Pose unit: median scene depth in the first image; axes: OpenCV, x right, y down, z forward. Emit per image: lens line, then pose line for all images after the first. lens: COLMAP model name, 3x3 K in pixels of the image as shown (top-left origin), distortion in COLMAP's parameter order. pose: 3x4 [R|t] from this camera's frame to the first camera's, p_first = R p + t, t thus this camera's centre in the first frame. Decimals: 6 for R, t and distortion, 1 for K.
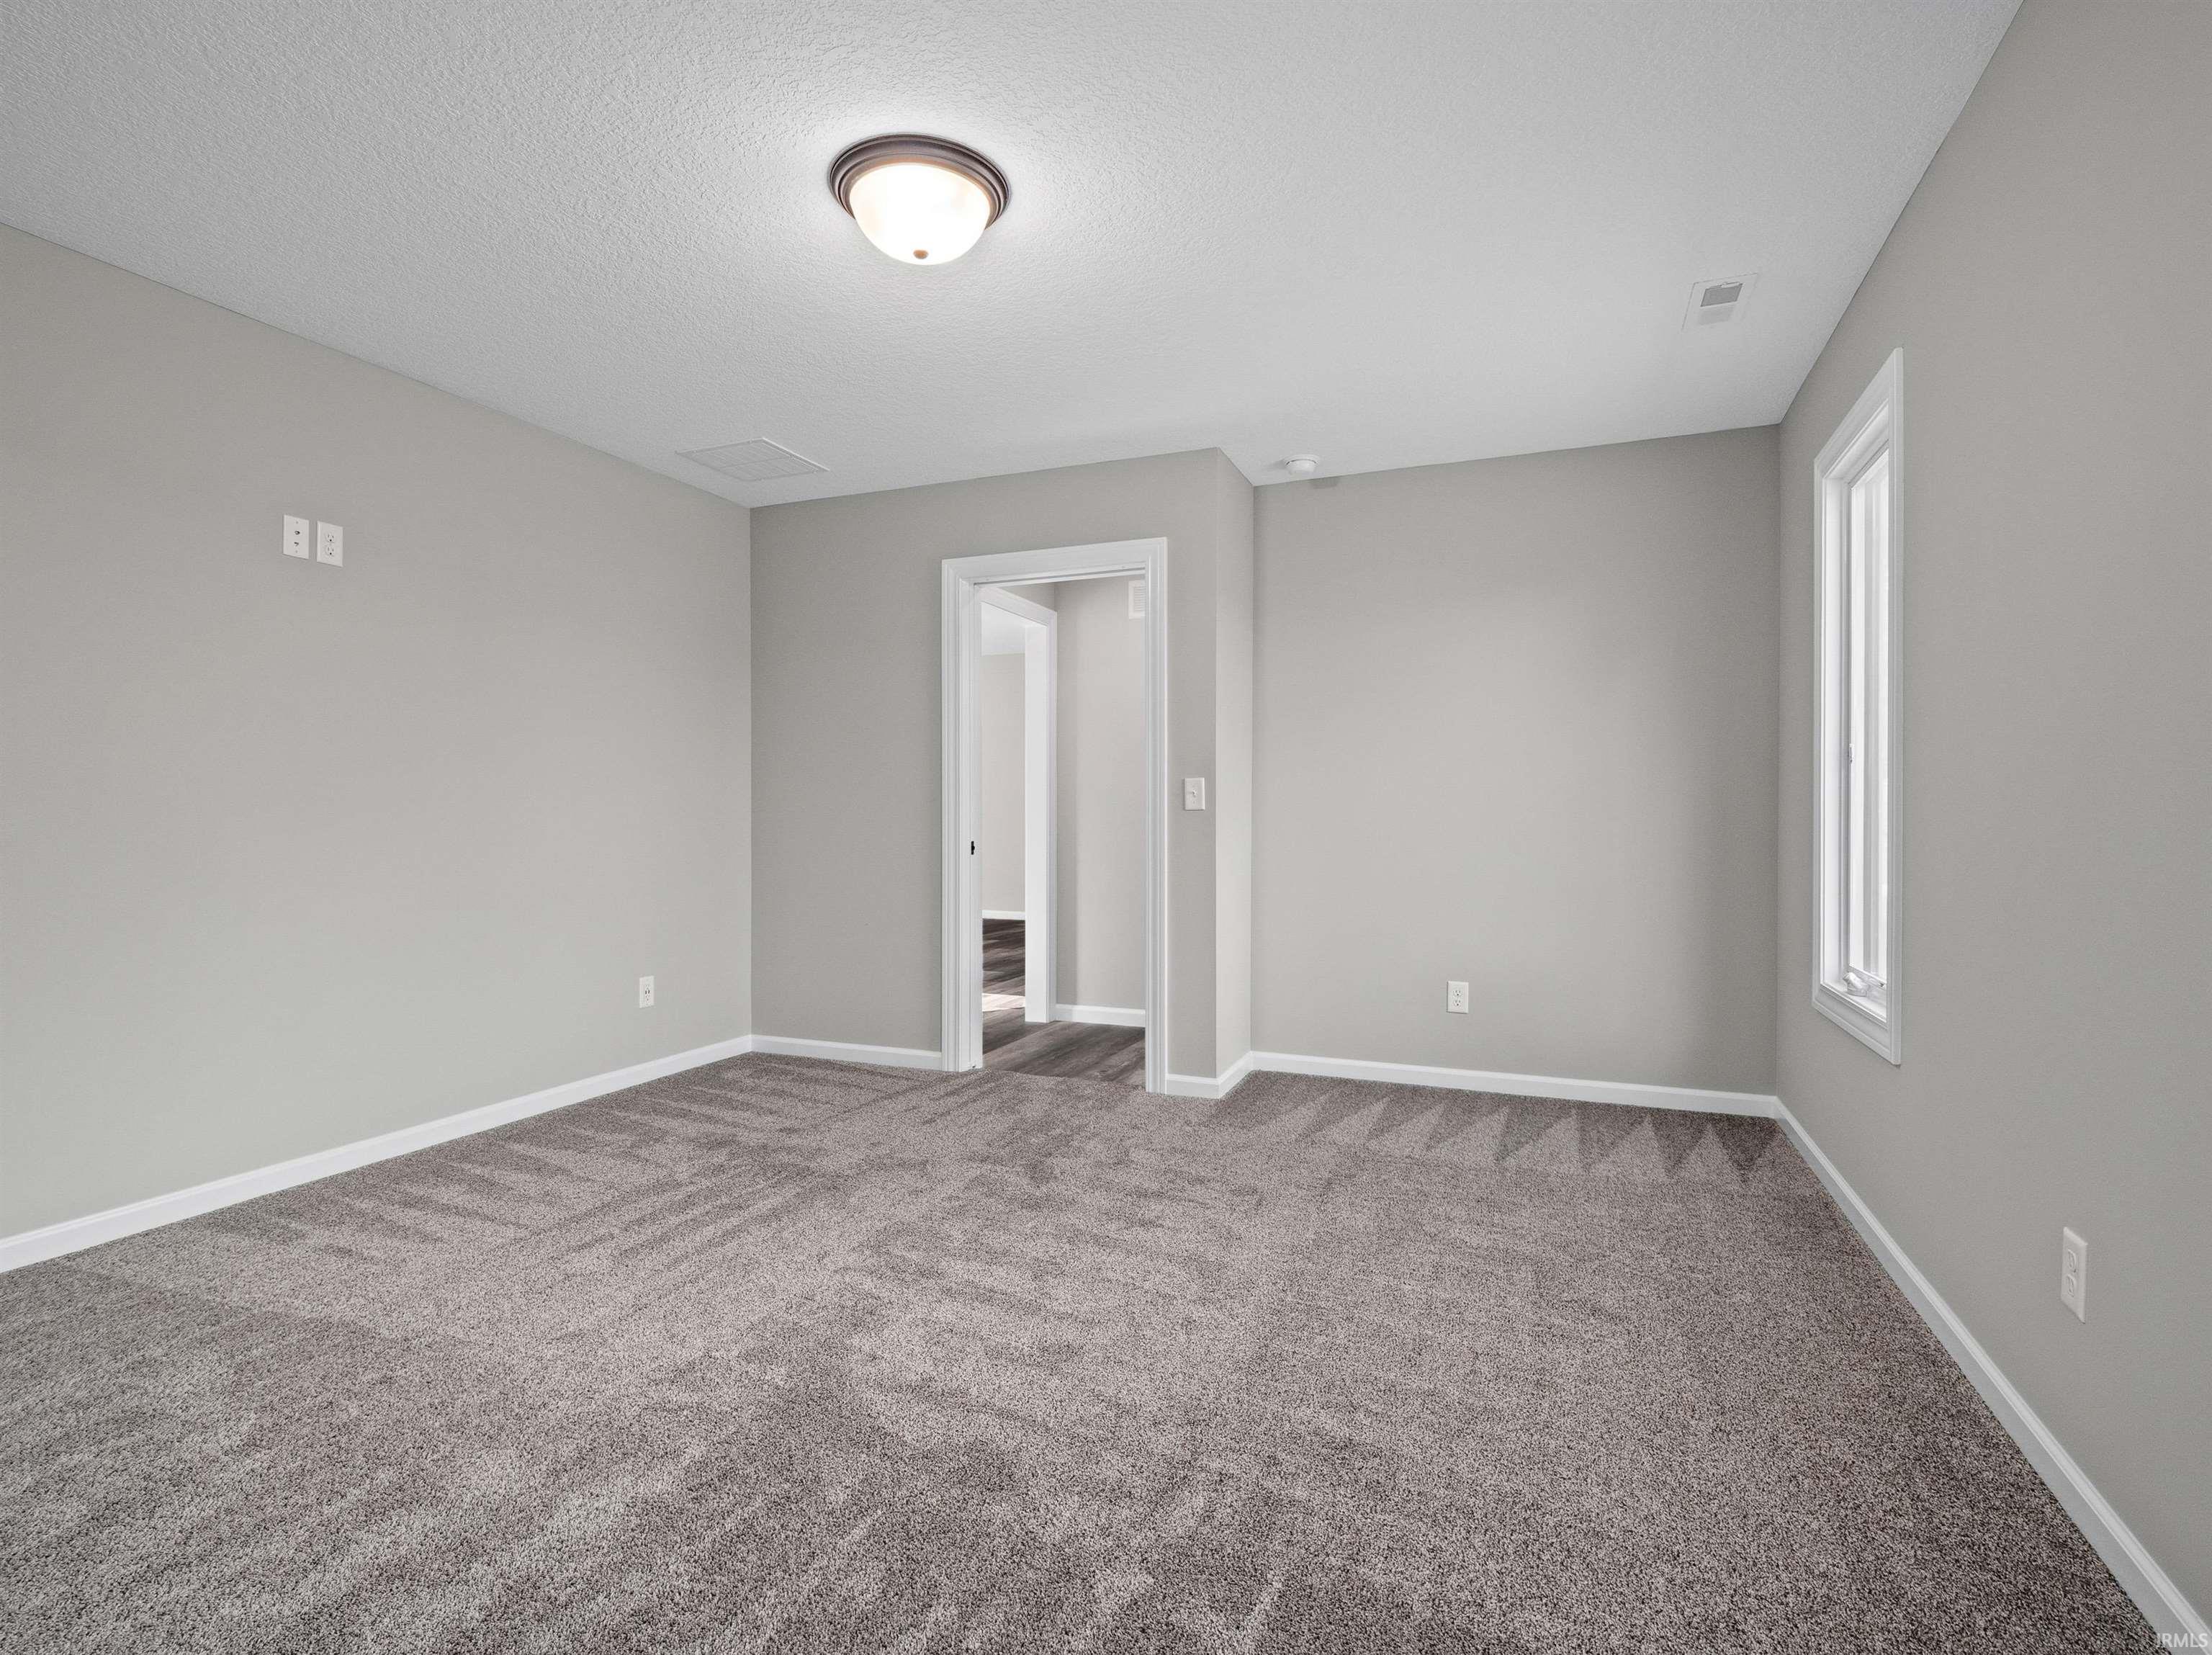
lens RADIAL K [[1076.3, 0, 1094.7], [0, 1076.3, 831.4], [0, 0, 1]] dist [0.003732, -0.008436]
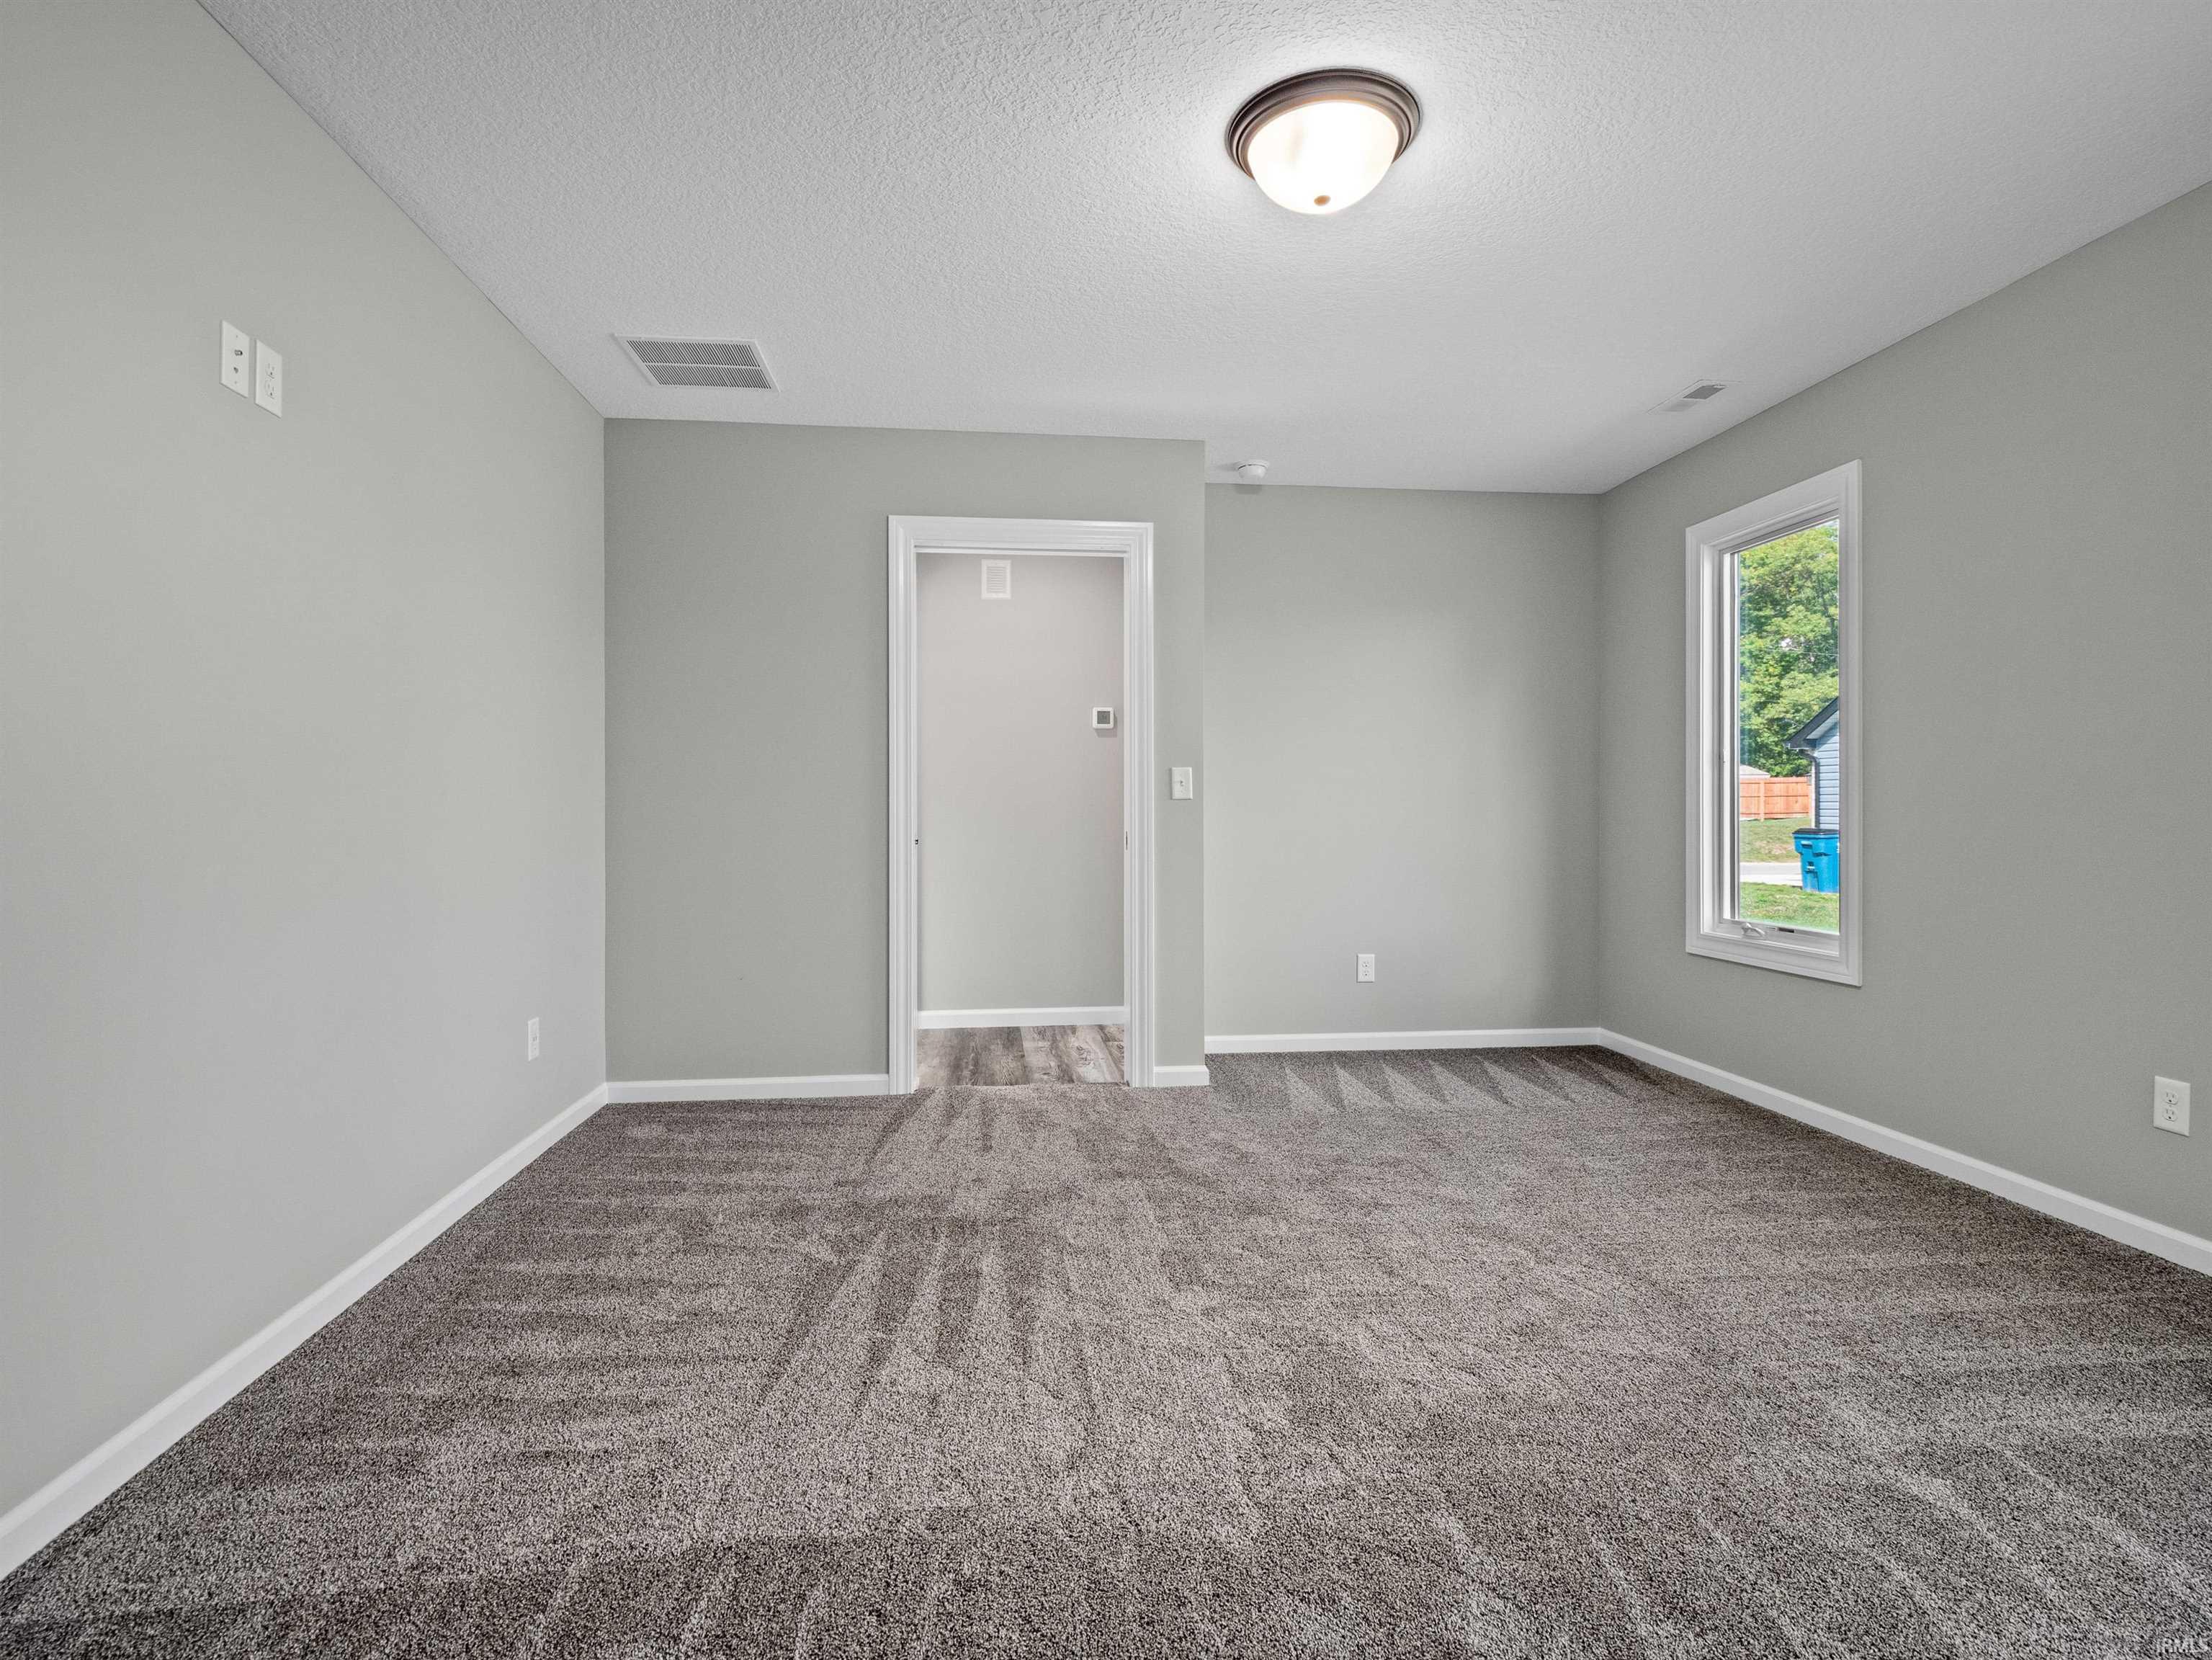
lens RADIAL K [[1074.8, 0, 1081.3], [0, 1074.8, 819.0], [0, 0, 1]] dist [0.000608, -0.000652]
pose [[0.881700, -0.006455, 0.471767, -0.561576], [0.009435, 0.999948, -0.003950, 0.002135], [-0.471716, 0.007934, 0.881715, 0.198901]]
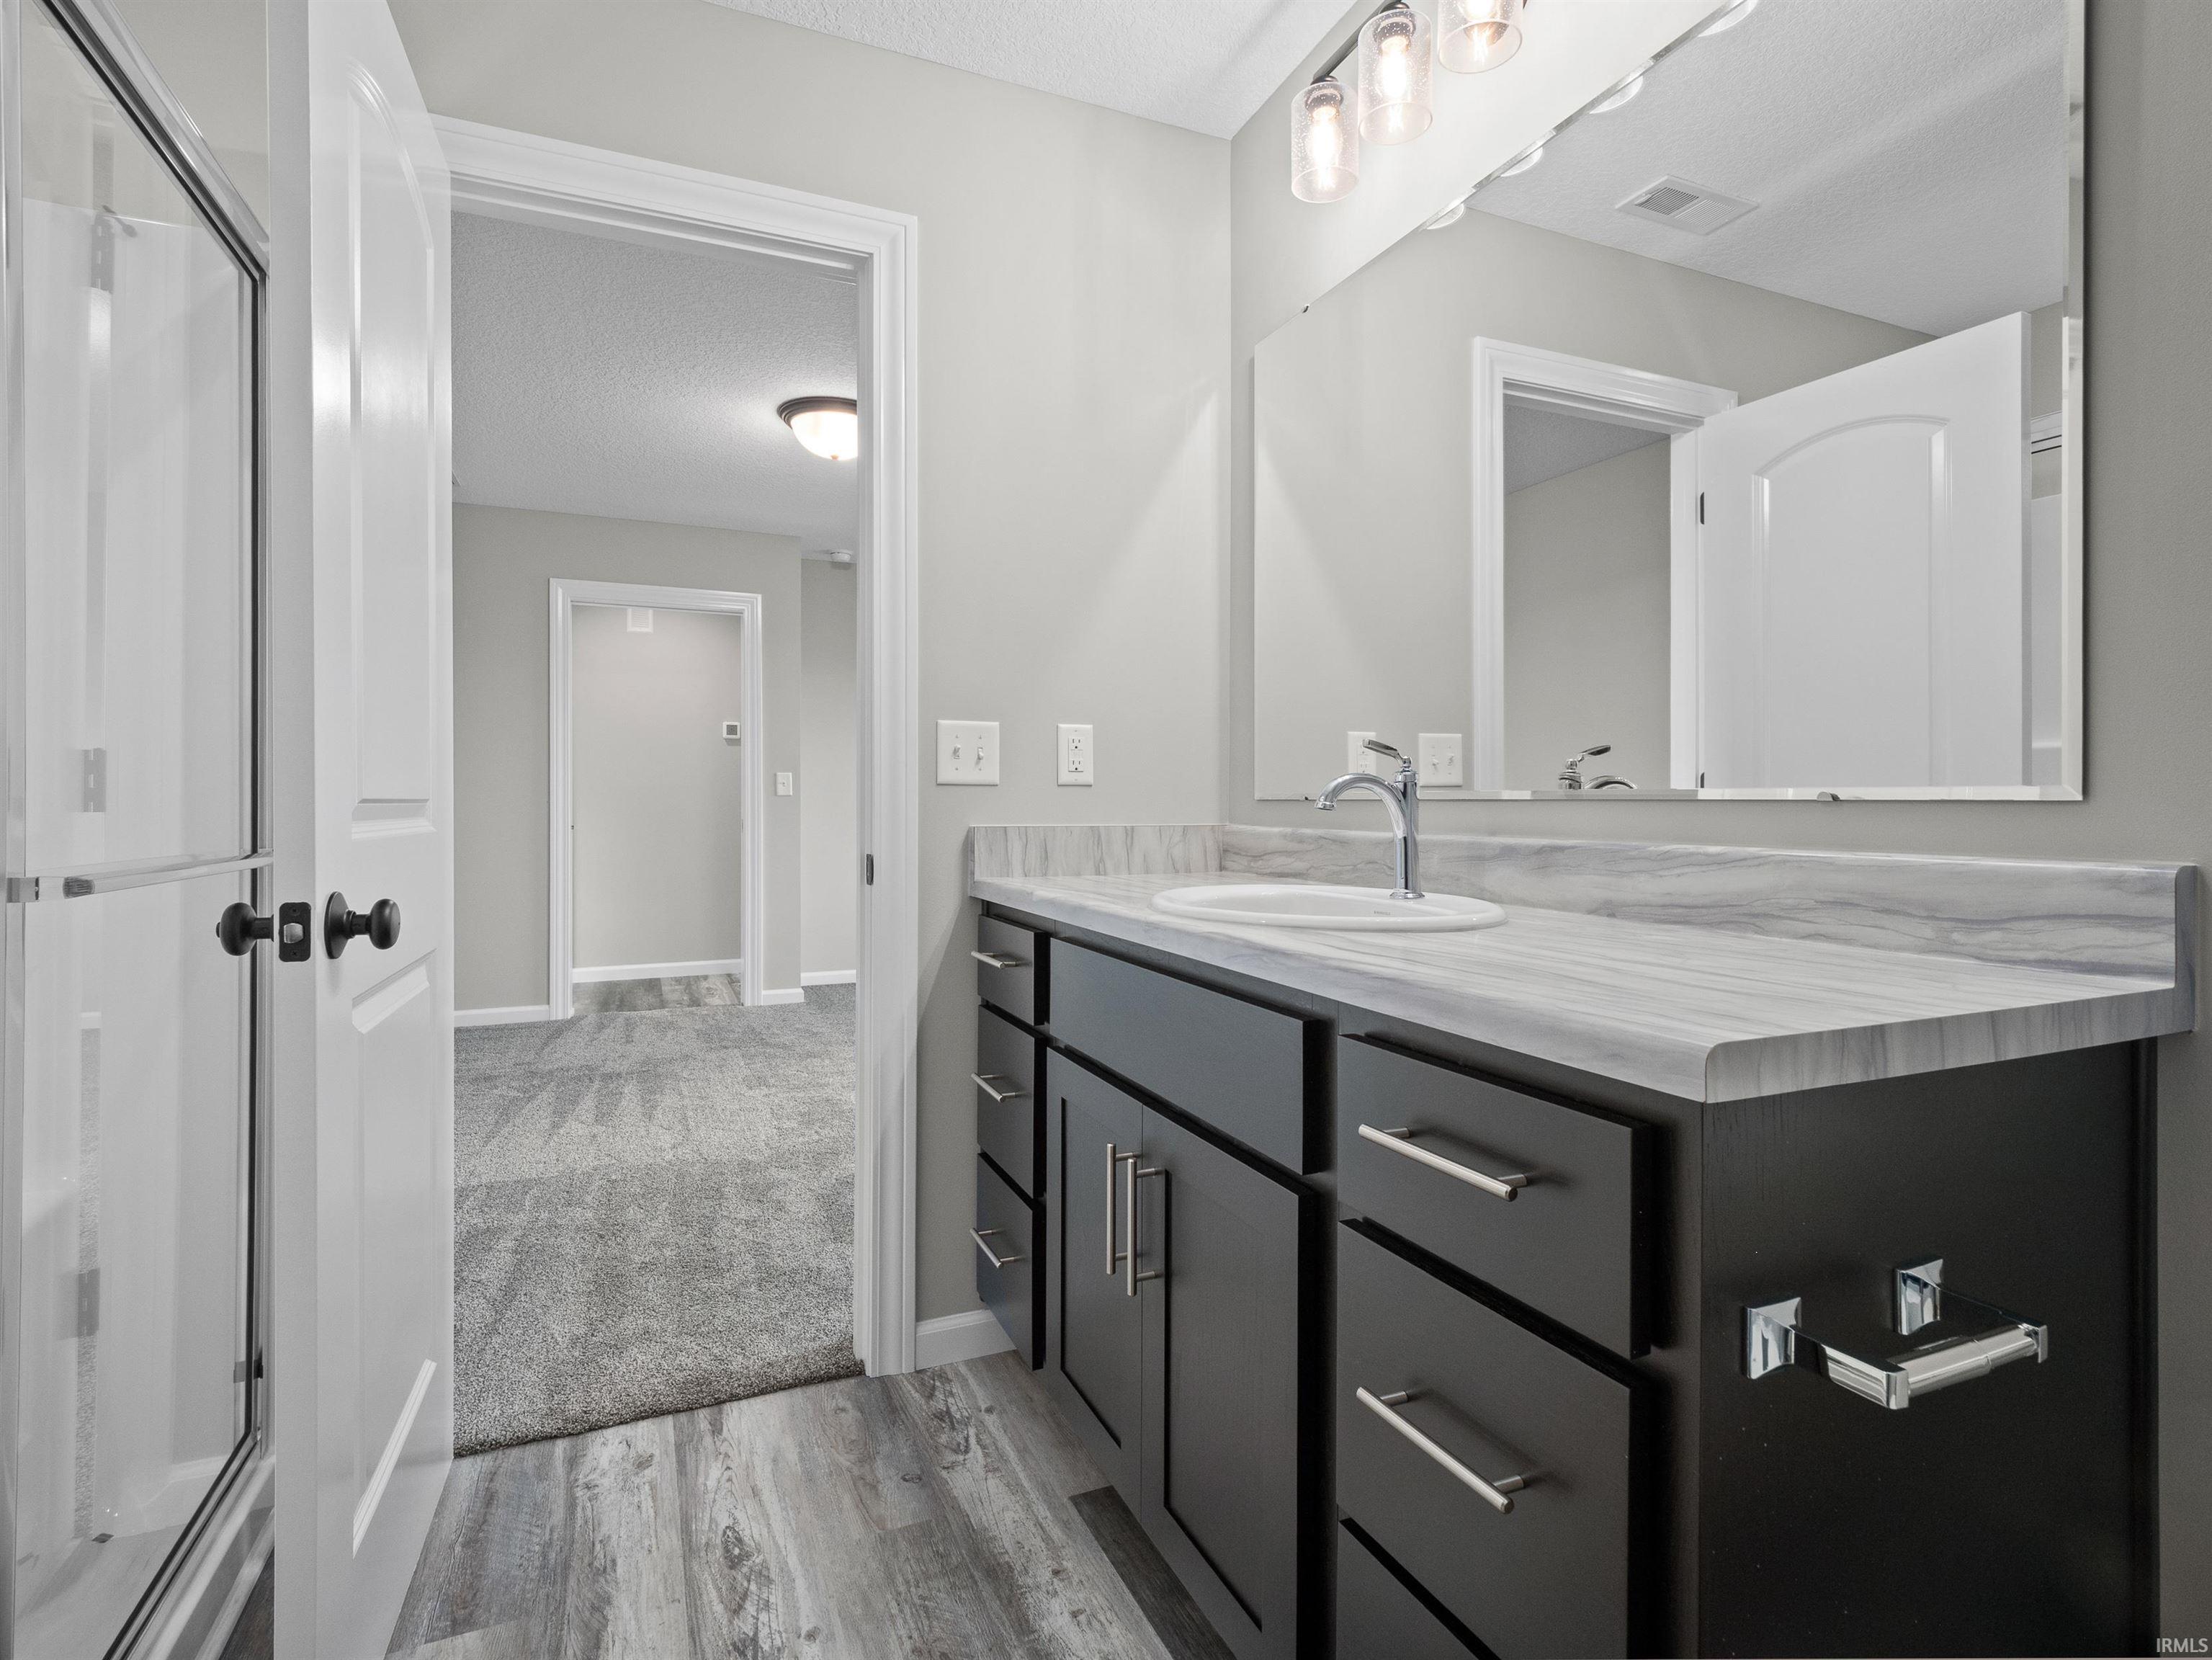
lens RADIAL K [[1095.9, 0, 1099.0], [0, 1095.9, 807.1], [0, 0, 1]] dist [-0.000754, -0.000391]
pose [[0.694920, -0.003676, 0.719078, -0.772631], [0.010958, 0.999925, -0.005478, 0.008527], [-0.719004, 0.011686, 0.694908, -0.319213]]
